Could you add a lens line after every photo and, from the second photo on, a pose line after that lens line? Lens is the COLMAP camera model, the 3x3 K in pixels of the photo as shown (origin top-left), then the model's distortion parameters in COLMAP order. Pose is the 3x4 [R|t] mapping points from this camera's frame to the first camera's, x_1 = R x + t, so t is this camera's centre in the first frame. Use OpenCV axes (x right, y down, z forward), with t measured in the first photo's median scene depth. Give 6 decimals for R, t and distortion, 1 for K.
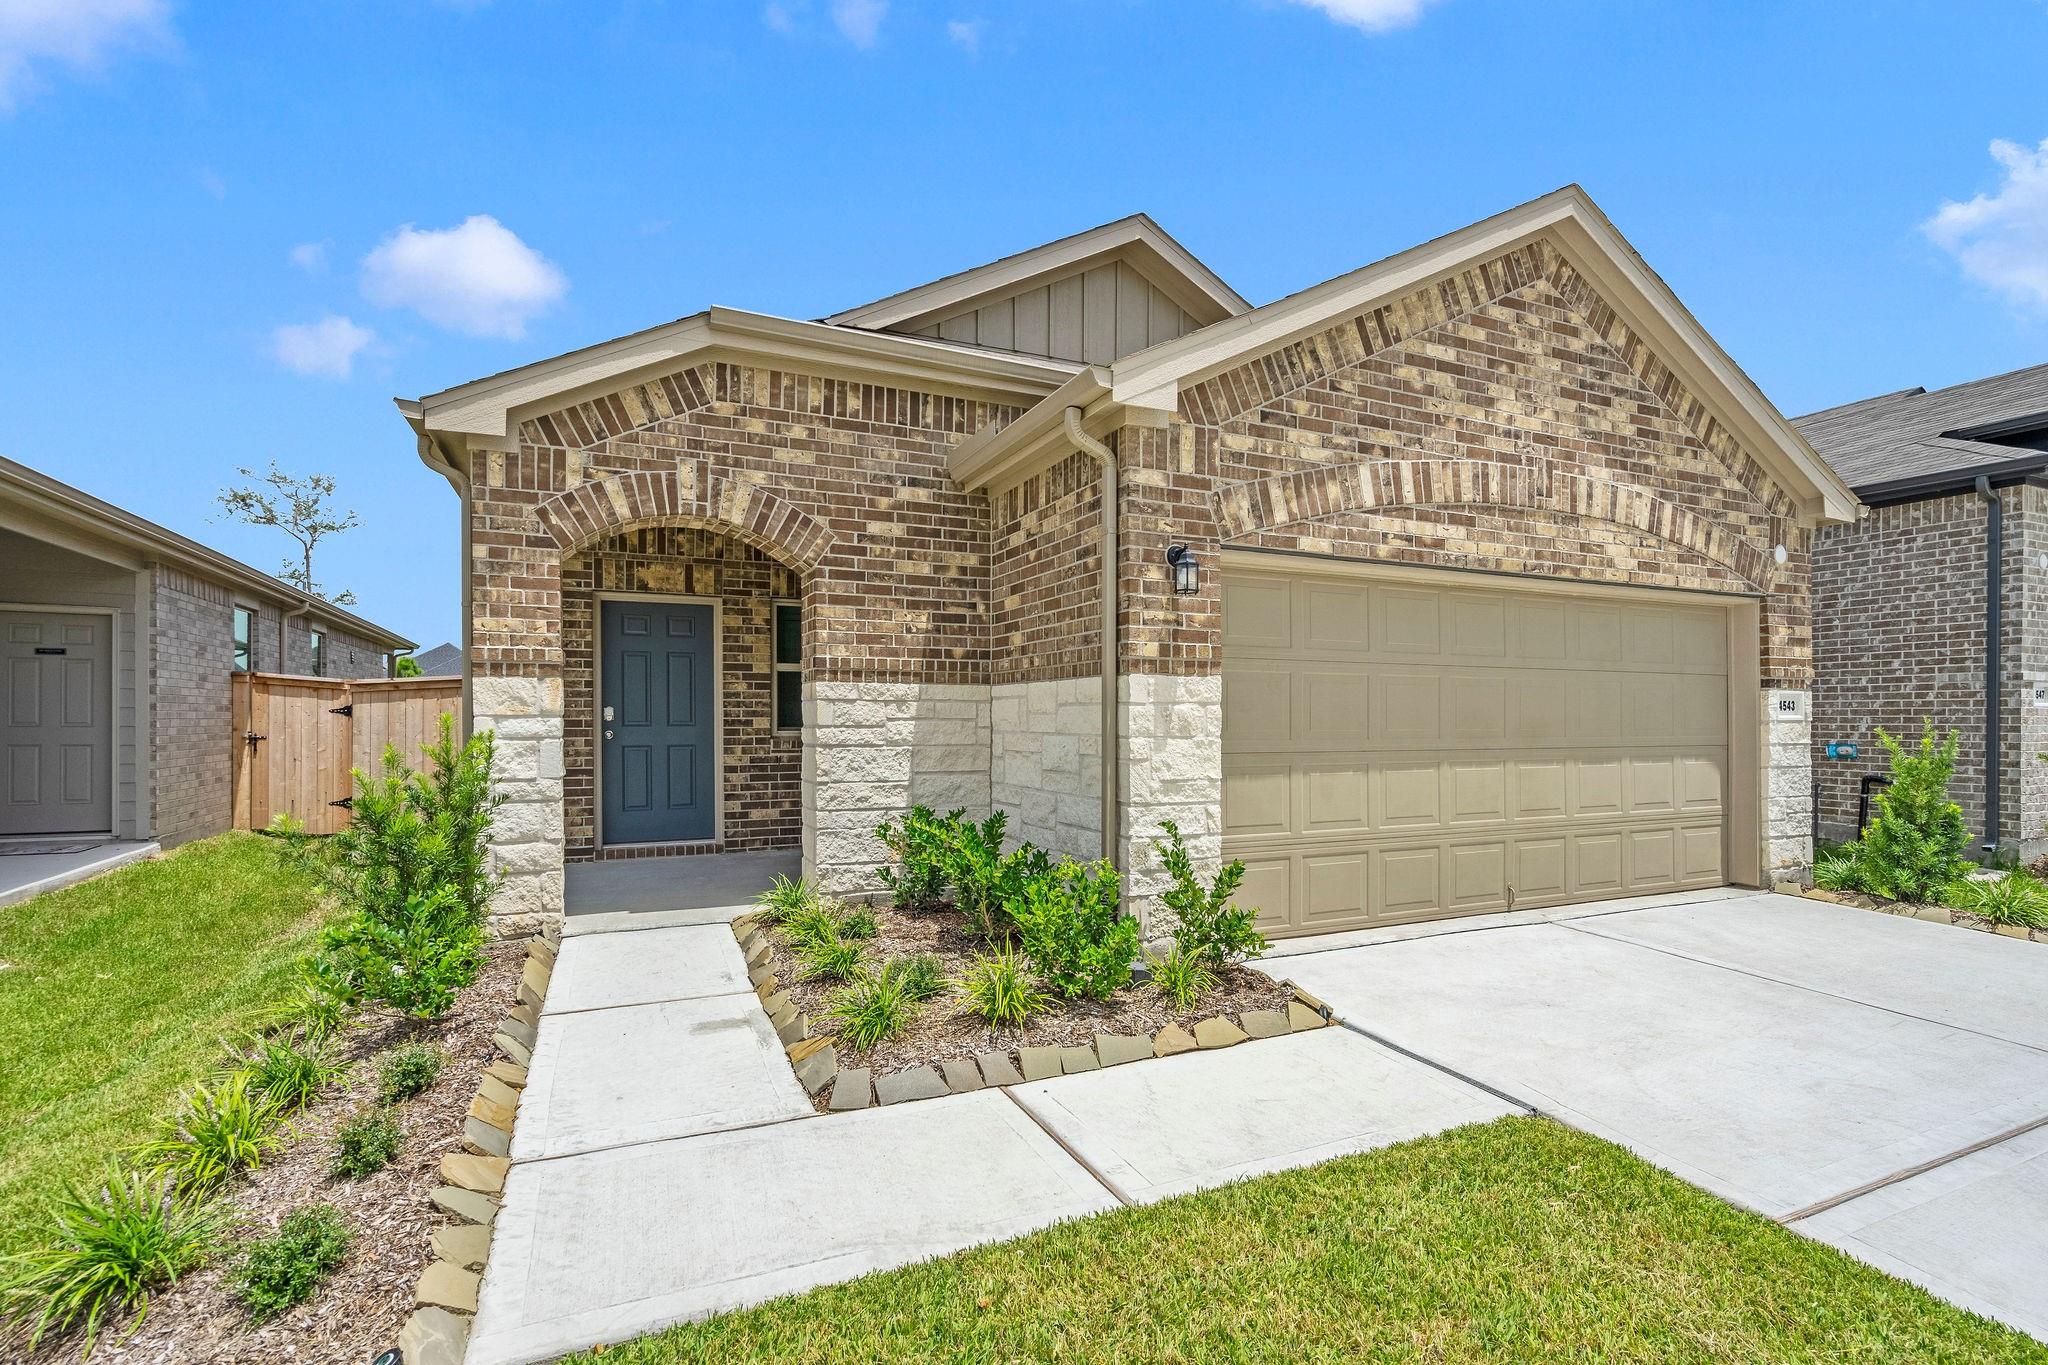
lens RADIAL K [[928.0, 0, 1018.4], [0, 928.0, 728.3], [0, 0, 1]] dist [-0.005115, 0.001548]
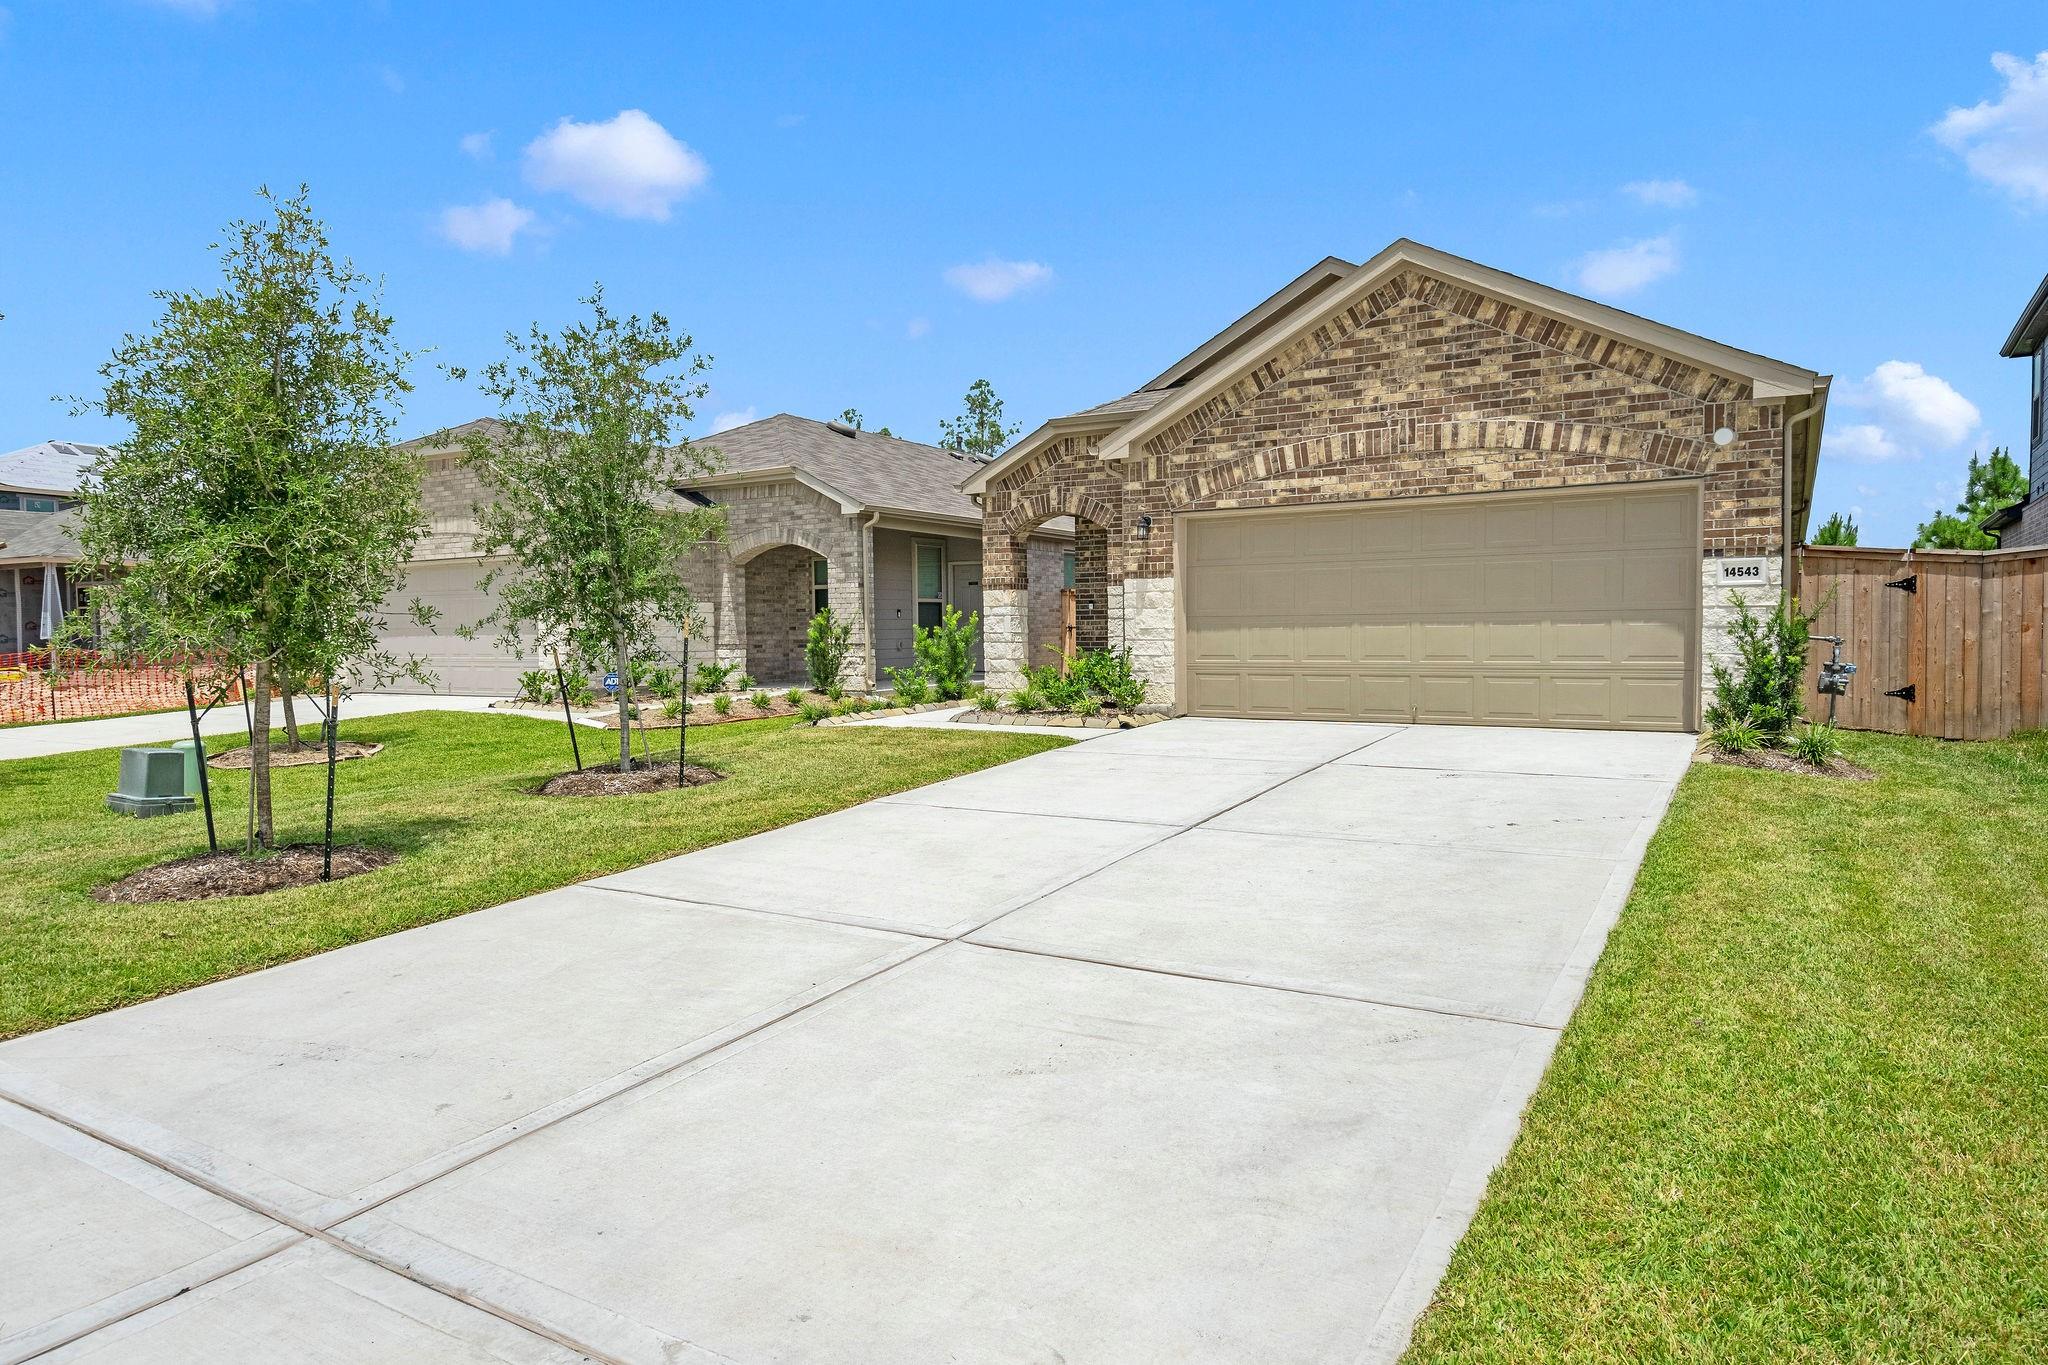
lens RADIAL K [[1194.3, 0, 1041.9], [0, 1194.3, 675.6], [0, 0, 1]] dist [0.011113, 0.000433]
pose [[0.572324, 0.023439, -0.819692, 1.858895], [0.002378, 0.999540, 0.030242, 0.065532], [0.820024, -0.019258, 0.572005, -0.608846]]
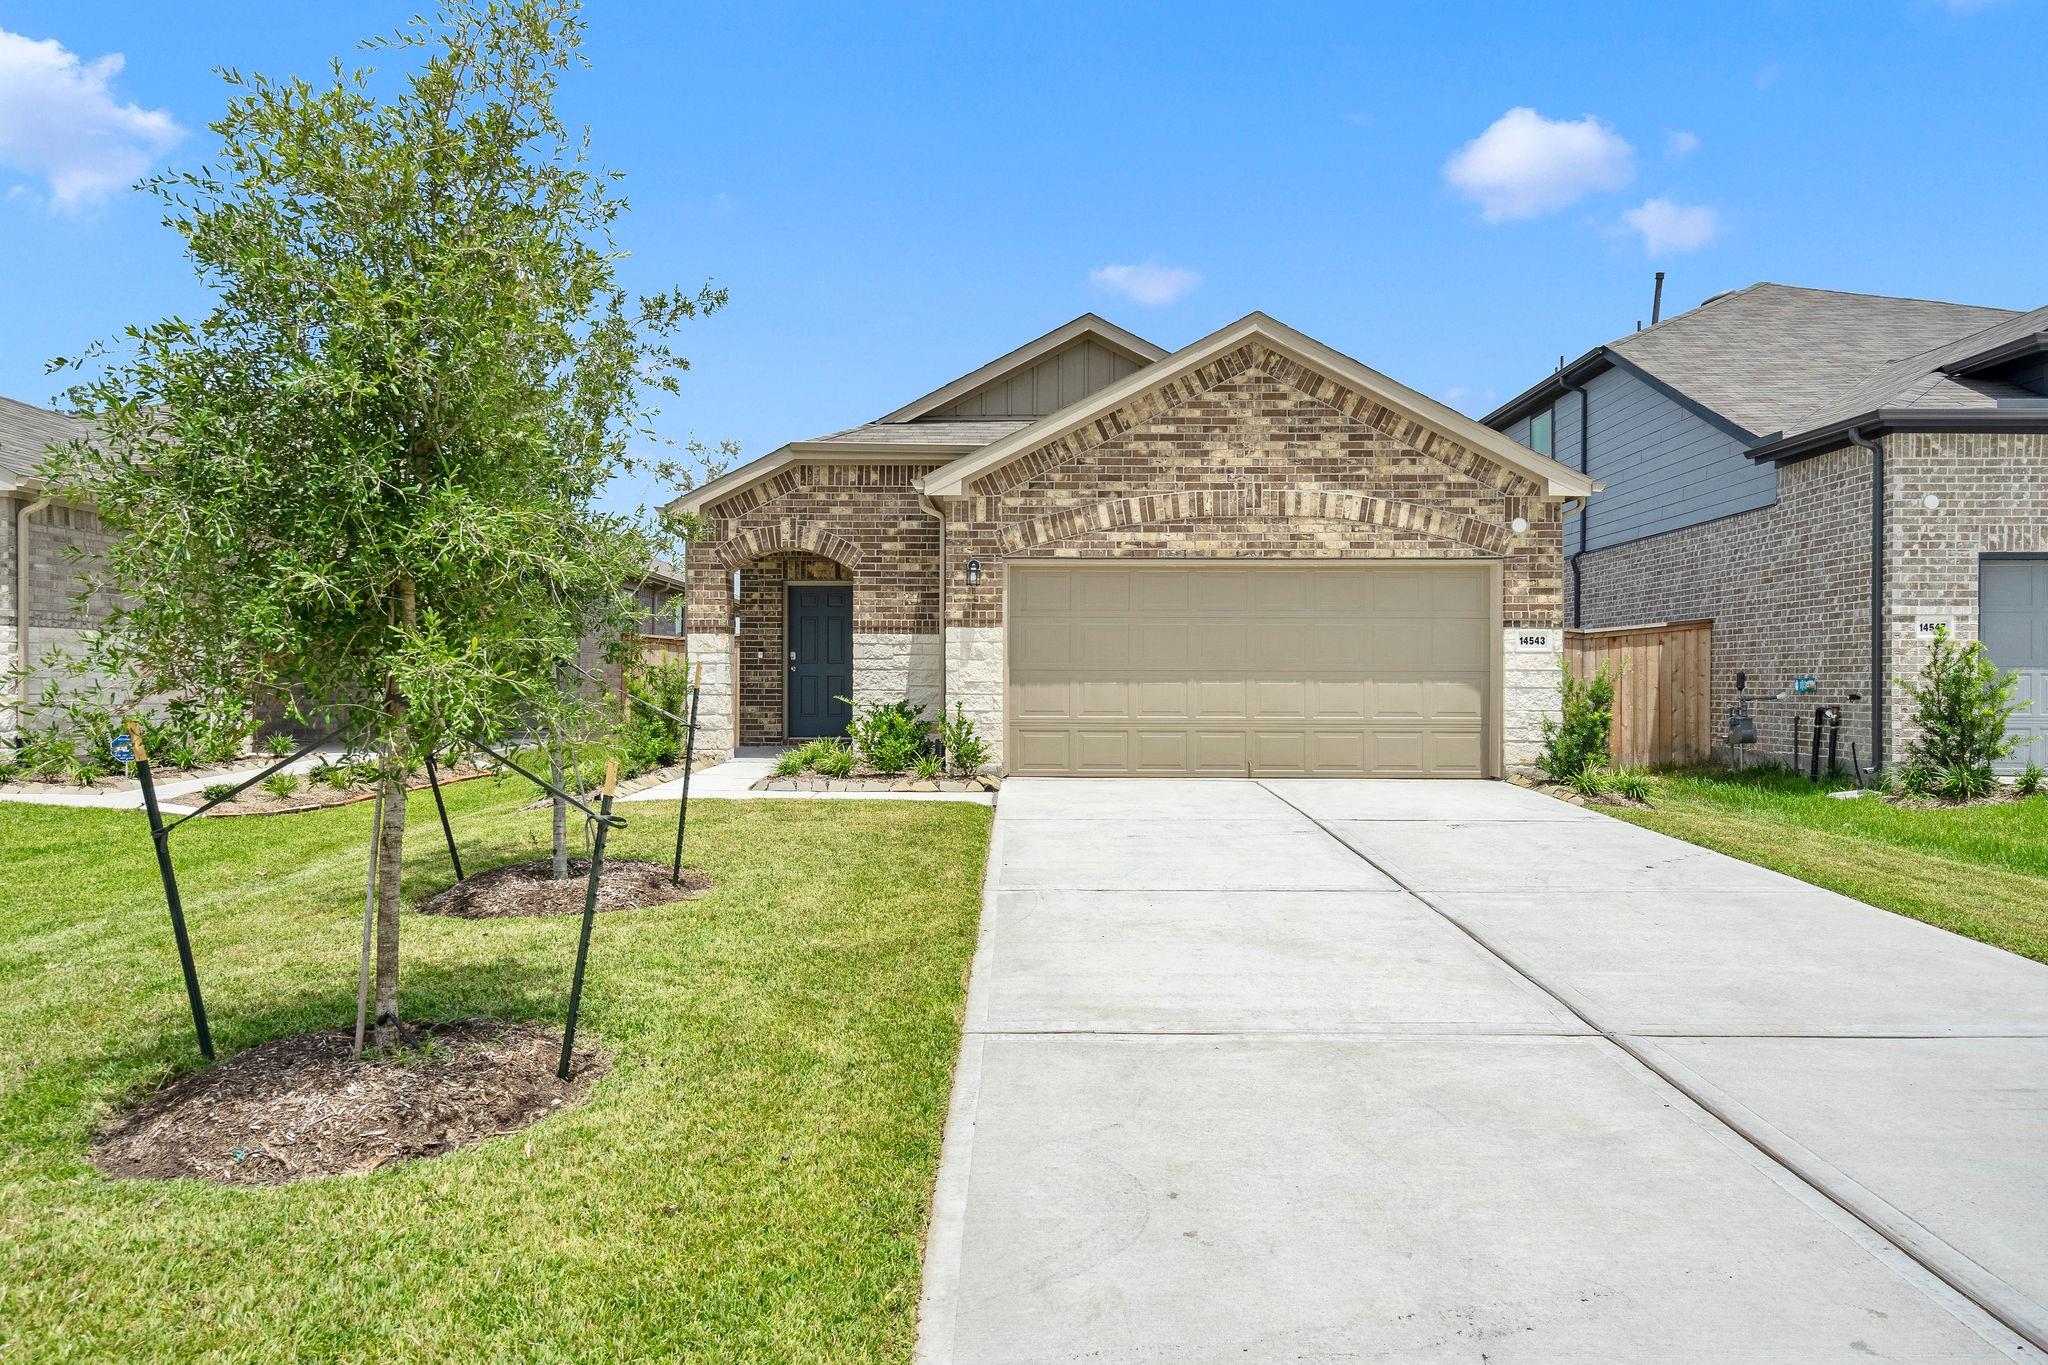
lens RADIAL K [[1230.5, 0, 1015.6], [0, 1230.5, 681.8], [0, 0, 1]] dist [0.009975, -0.006595]
pose [[0.908429, 0.000887, -0.418039, 1.089343], [-0.005639, 0.999933, -0.010134, 0.066650], [0.418002, 0.011564, 0.908372, -1.058647]]
